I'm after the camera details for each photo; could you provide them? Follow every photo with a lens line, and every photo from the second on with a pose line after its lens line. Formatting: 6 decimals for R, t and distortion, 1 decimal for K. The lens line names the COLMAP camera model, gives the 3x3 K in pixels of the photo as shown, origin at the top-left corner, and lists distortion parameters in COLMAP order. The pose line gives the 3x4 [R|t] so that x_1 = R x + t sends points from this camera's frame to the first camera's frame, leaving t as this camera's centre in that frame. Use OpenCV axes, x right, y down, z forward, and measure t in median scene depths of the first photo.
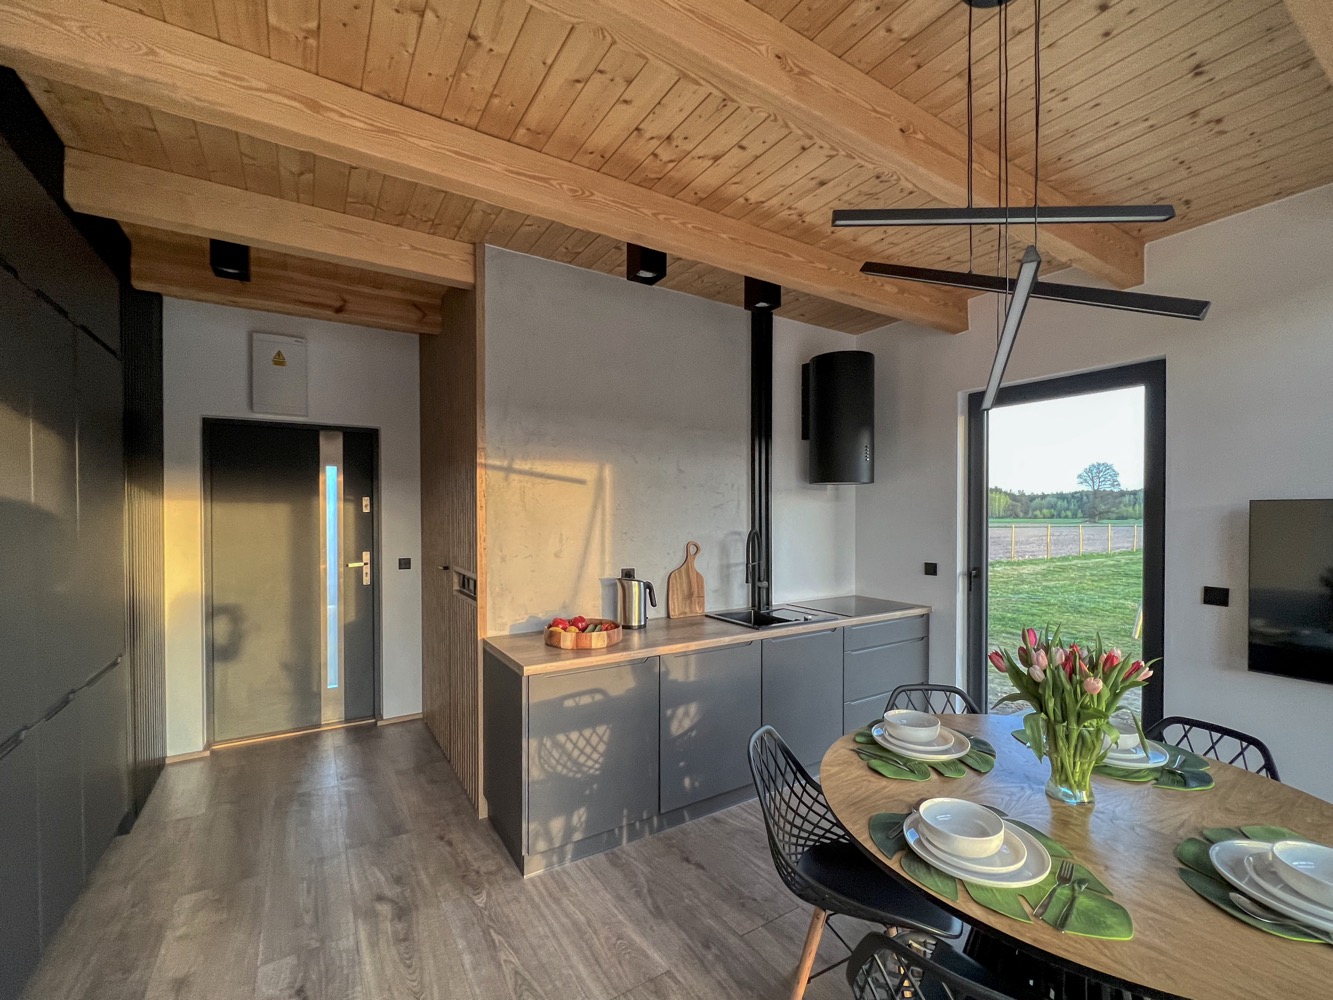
lens RADIAL K [[576.7, 0, 645.7], [0, 576.7, 512.2], [0, 0, 1]] dist [0.002673, -0.000927]
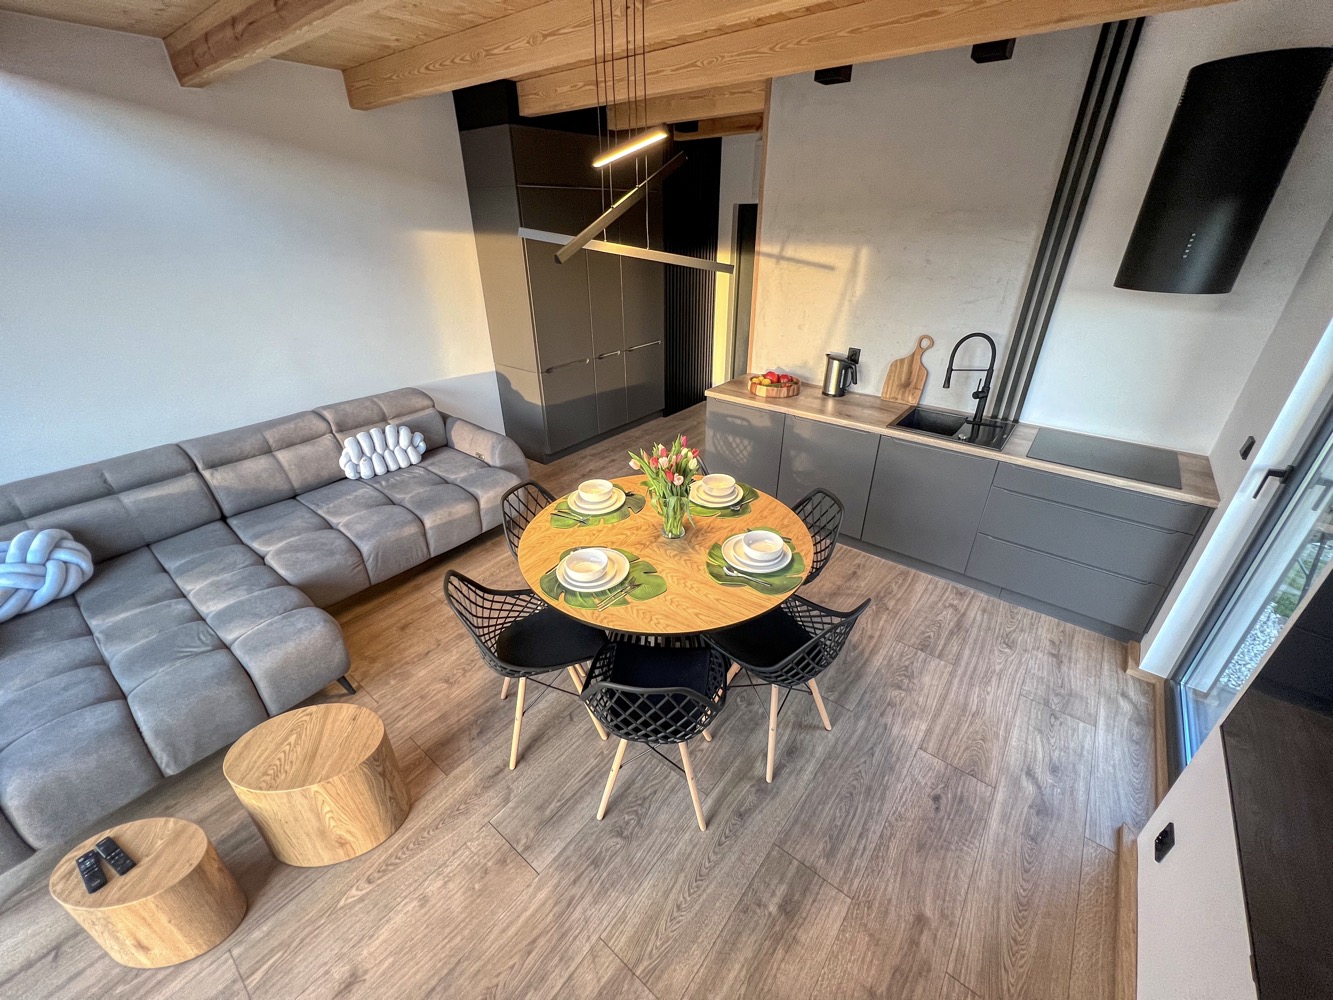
lens RADIAL K [[534.4, 0, 662.2], [0, 534.4, 493.2], [0, 0, 1]] dist [-0.002635, -0.000549]
pose [[0.333596, 0.432079, -0.837867, 0.855520], [0.006211, 0.887753, 0.460278, -0.142896], [0.942696, -0.158751, 0.293468, 0.221414]]
